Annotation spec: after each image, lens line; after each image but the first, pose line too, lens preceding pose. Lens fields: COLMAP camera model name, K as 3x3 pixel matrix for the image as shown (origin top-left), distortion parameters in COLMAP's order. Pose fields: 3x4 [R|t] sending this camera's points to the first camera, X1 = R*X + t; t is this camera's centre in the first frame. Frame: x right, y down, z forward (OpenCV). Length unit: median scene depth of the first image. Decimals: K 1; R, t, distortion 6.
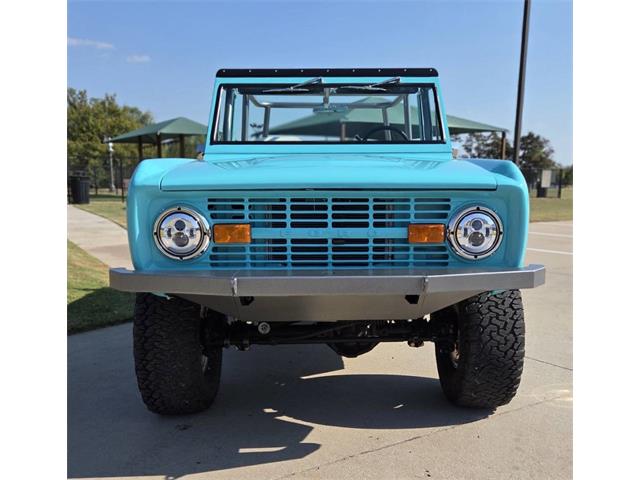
lens RADIAL K [[506.8, 0, 317.0], [0, 506.8, 244.3], [0, 0, 1]] dist [0.030981, -0.003899]
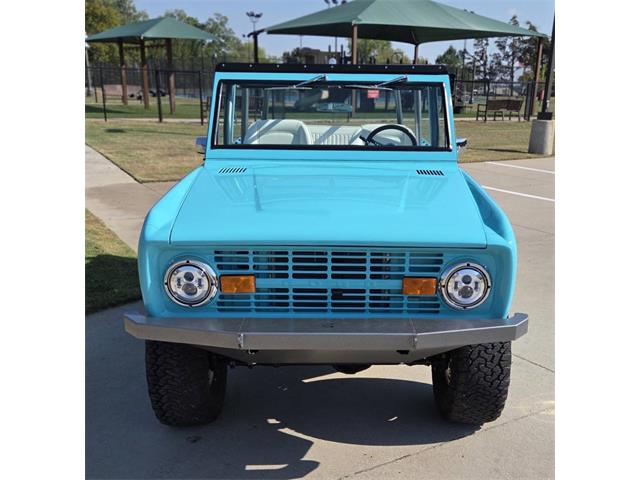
lens RADIAL K [[566.9, 0, 322.8], [0, 566.9, 240.1], [0, 0, 1]] dist [0.031239, -0.008024]
pose [[0.999952, 0.009764, -0.000730, 0.010620], [-0.009556, 0.989488, 0.144302, -0.258648], [0.002131, -0.144288, 0.989533, -0.151728]]
